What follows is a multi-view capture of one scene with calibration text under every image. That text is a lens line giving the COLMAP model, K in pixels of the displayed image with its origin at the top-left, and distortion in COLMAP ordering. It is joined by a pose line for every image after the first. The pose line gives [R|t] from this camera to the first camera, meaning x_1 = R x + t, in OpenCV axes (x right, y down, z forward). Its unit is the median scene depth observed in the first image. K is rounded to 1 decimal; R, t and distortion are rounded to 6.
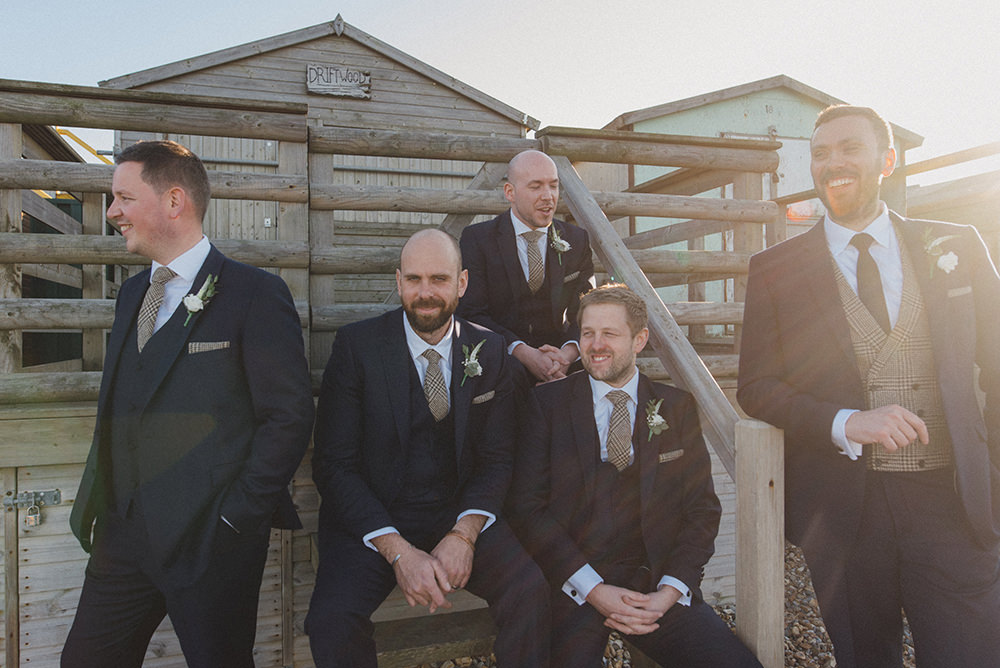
lens RADIAL K [[714.9, 0, 480.7], [0, 714.9, 333.0], [0, 0, 1]] dist [-0.002892, 0.002193]
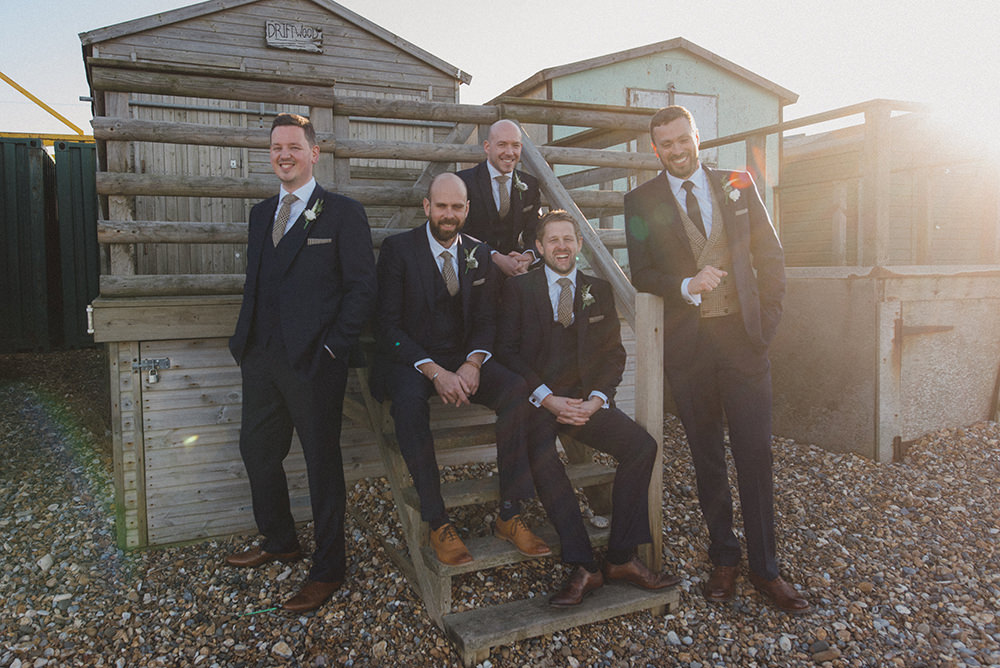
lens RADIAL K [[743.0, 0, 459.1], [0, 743.0, 323.1], [0, 0, 1]] dist [-0.003129, 0.002616]
pose [[0.994472, -0.010933, 0.104429, -0.173617], [0.004855, 0.998288, 0.058282, 0.068042], [-0.104888, -0.057453, 0.992823, -0.503105]]
